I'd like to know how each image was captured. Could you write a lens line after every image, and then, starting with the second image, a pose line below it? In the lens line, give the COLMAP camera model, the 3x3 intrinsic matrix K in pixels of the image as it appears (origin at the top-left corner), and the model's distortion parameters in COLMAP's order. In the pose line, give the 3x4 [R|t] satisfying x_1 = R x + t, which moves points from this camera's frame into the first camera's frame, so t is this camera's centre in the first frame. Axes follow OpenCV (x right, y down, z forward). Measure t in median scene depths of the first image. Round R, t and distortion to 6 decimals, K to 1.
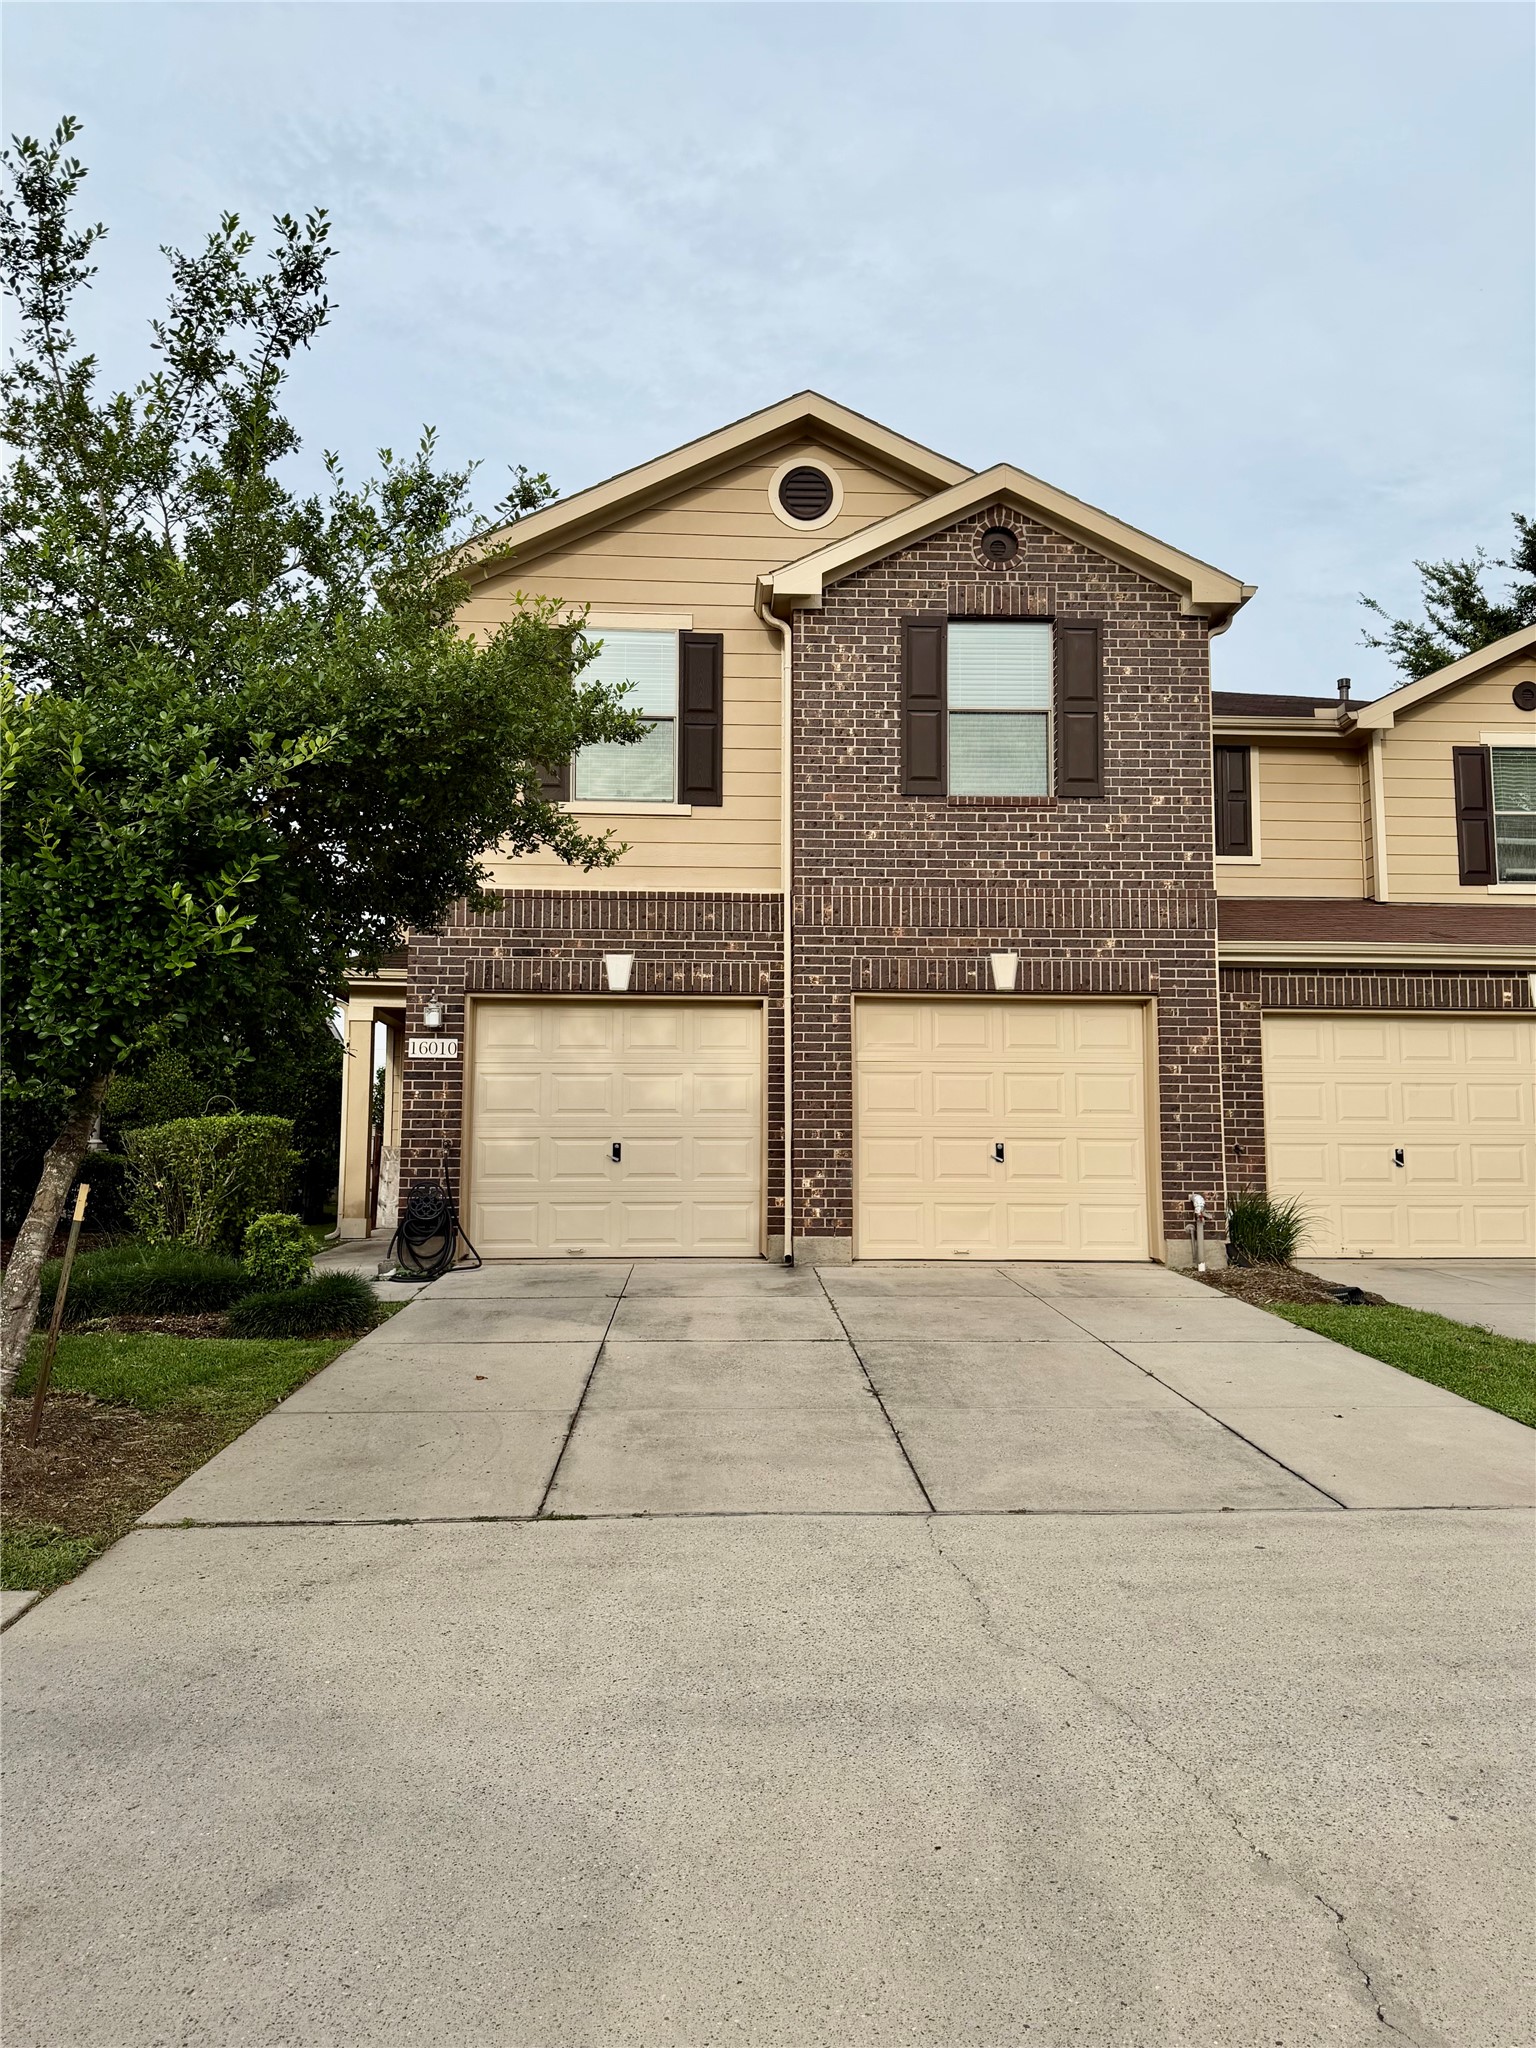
lens RADIAL K [[1437.3, 0, 755.4], [0, 1437.3, 1019.5], [0, 0, 1]] dist [0.044046, -0.054338]
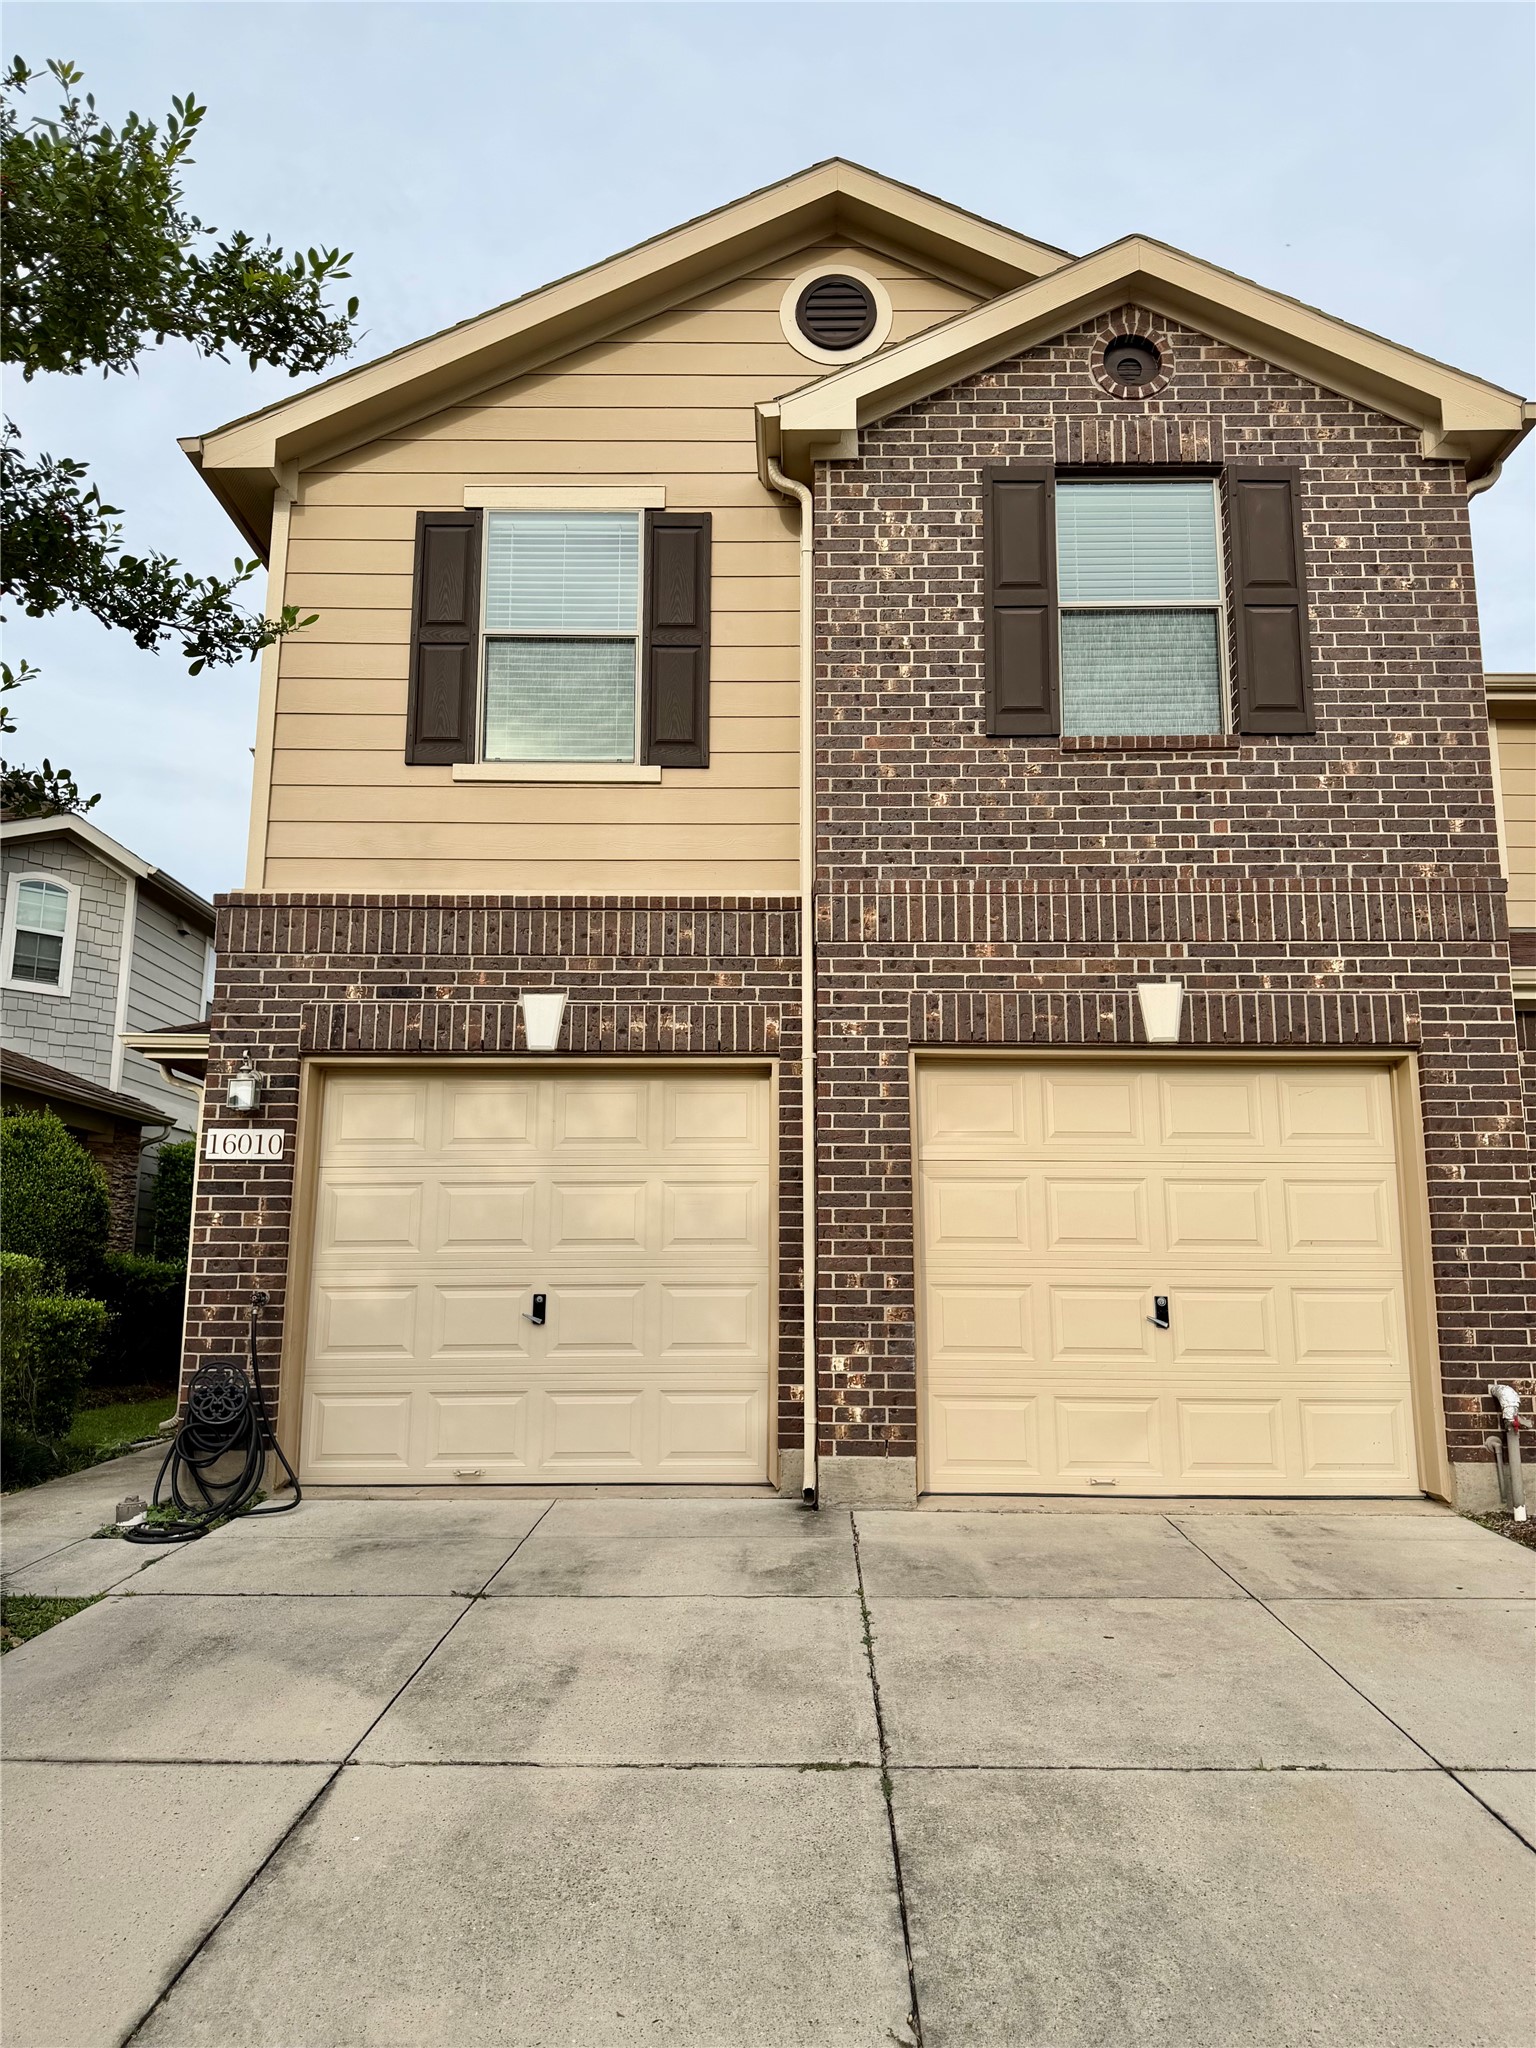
lens RADIAL K [[1437.3, 0, 776.4], [0, 1437.3, 1018.0], [0, 0, 1]] dist [0.044046, -0.054338]
pose [[0.998523, -0.010250, -0.053363, 0.042063], [0.005963, 0.996787, -0.079876, 0.016867], [0.054010, 0.079440, 0.995375, 0.377301]]
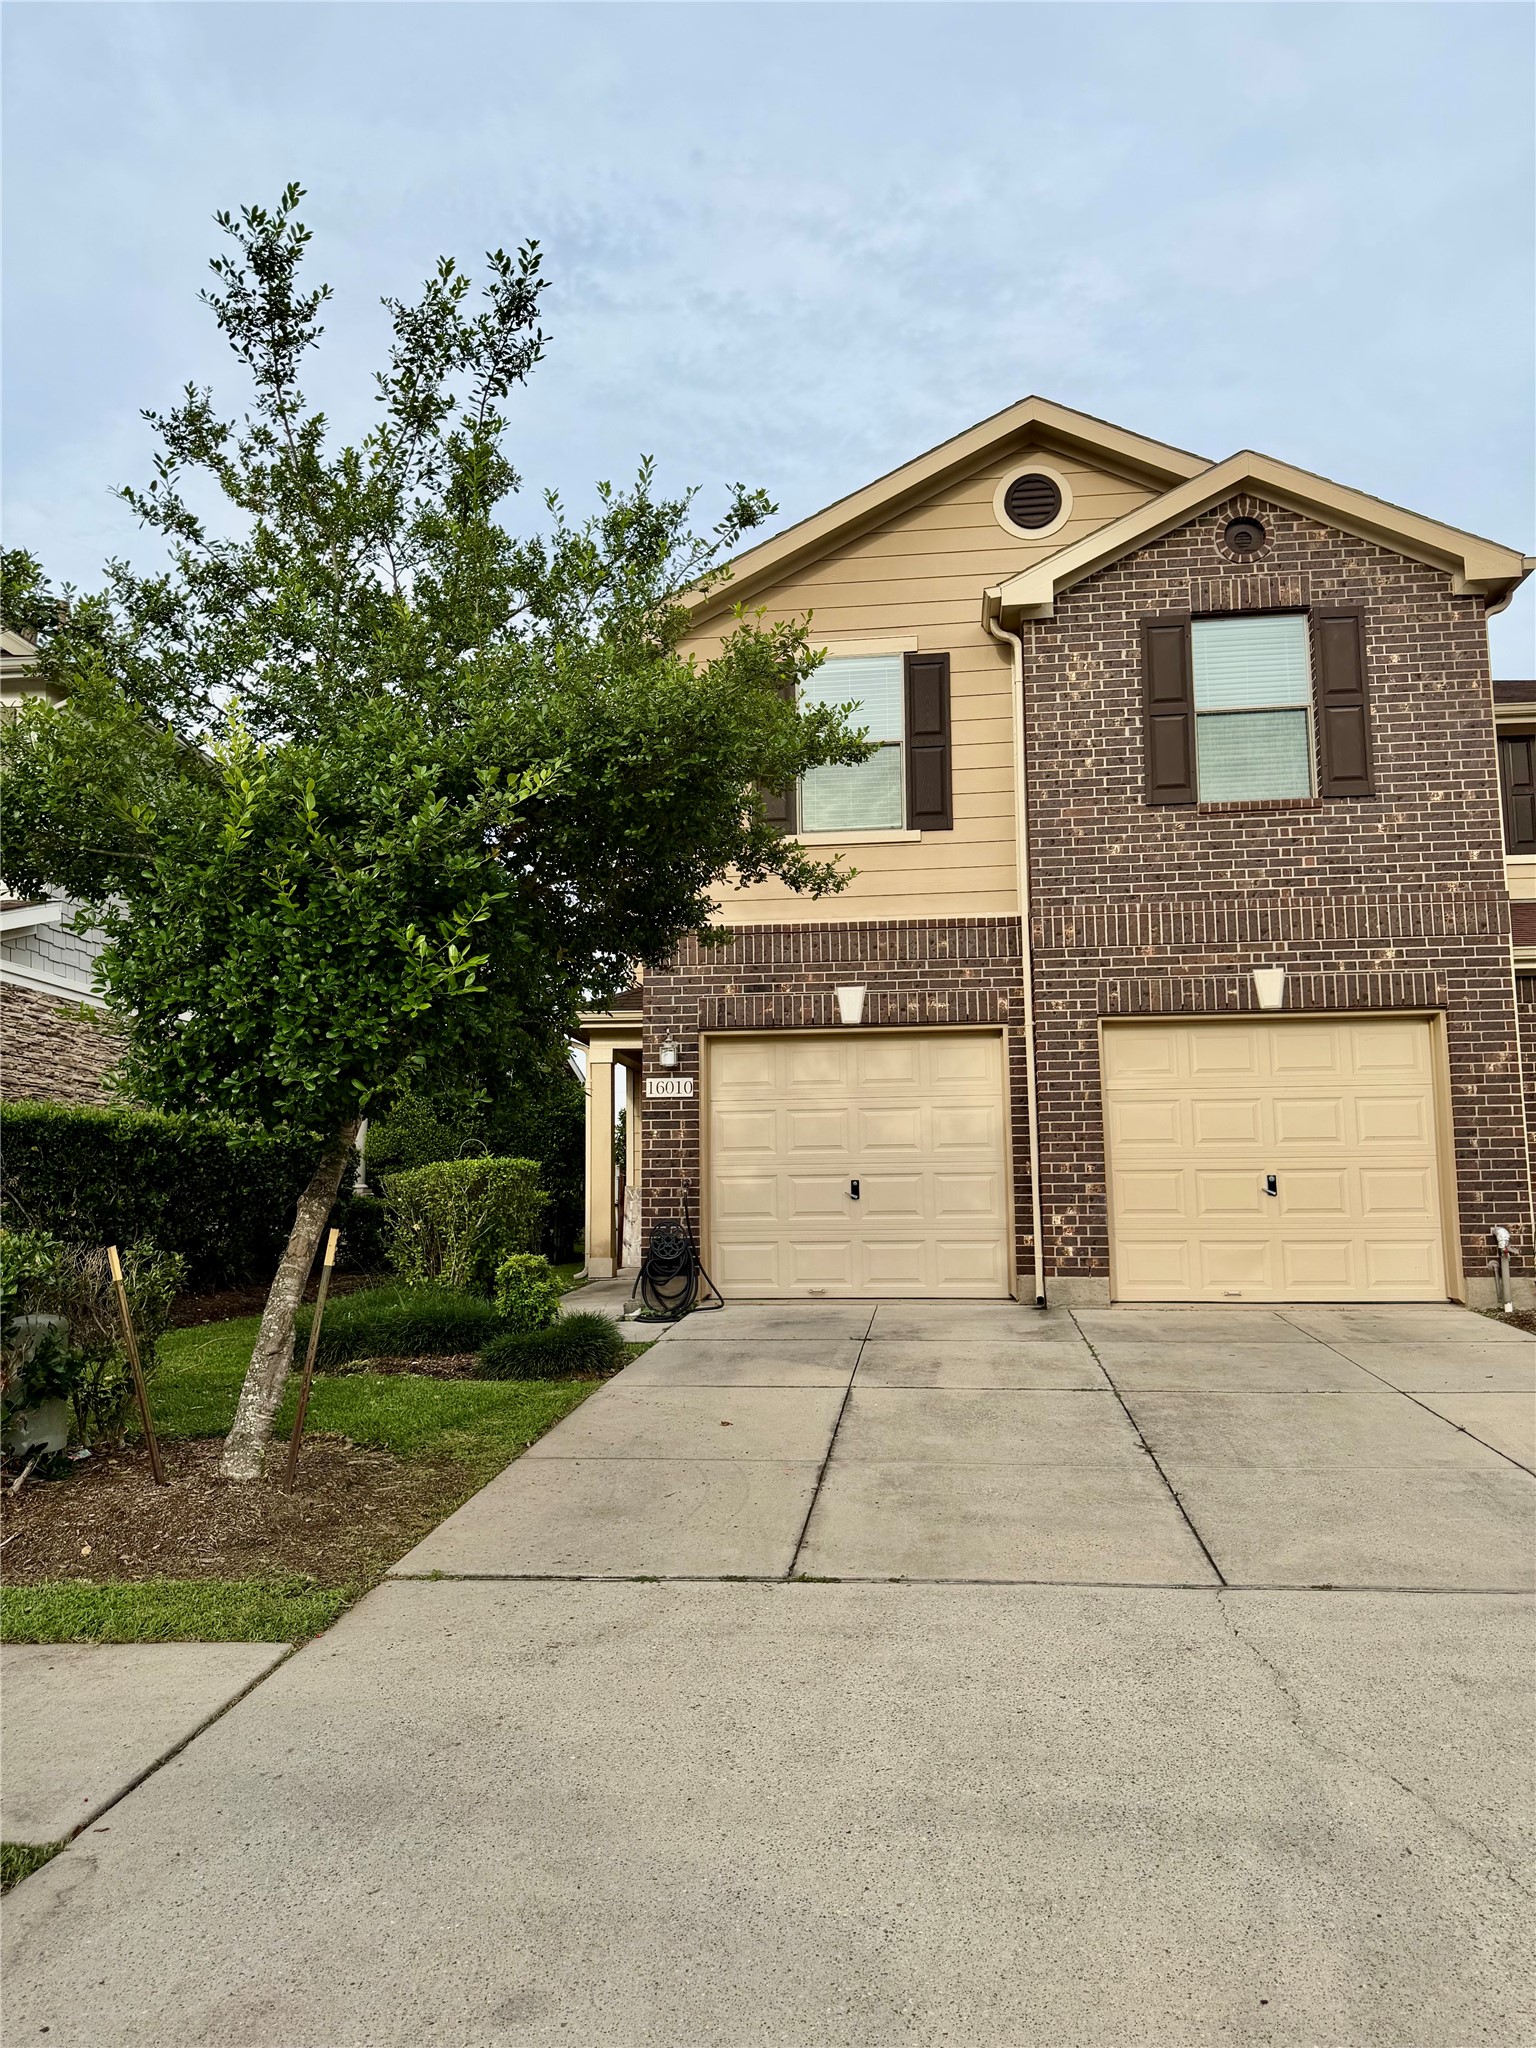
lens RADIAL K [[1437.3, 0, 749.8], [0, 1437.3, 1028.0], [0, 0, 1]] dist [0.044046, -0.054338]
pose [[0.985871, -0.033057, -0.164211, -0.004070], [0.029840, 0.999312, -0.022016, 0.002273], [0.164825, 0.016805, 0.986180, 0.027239]]
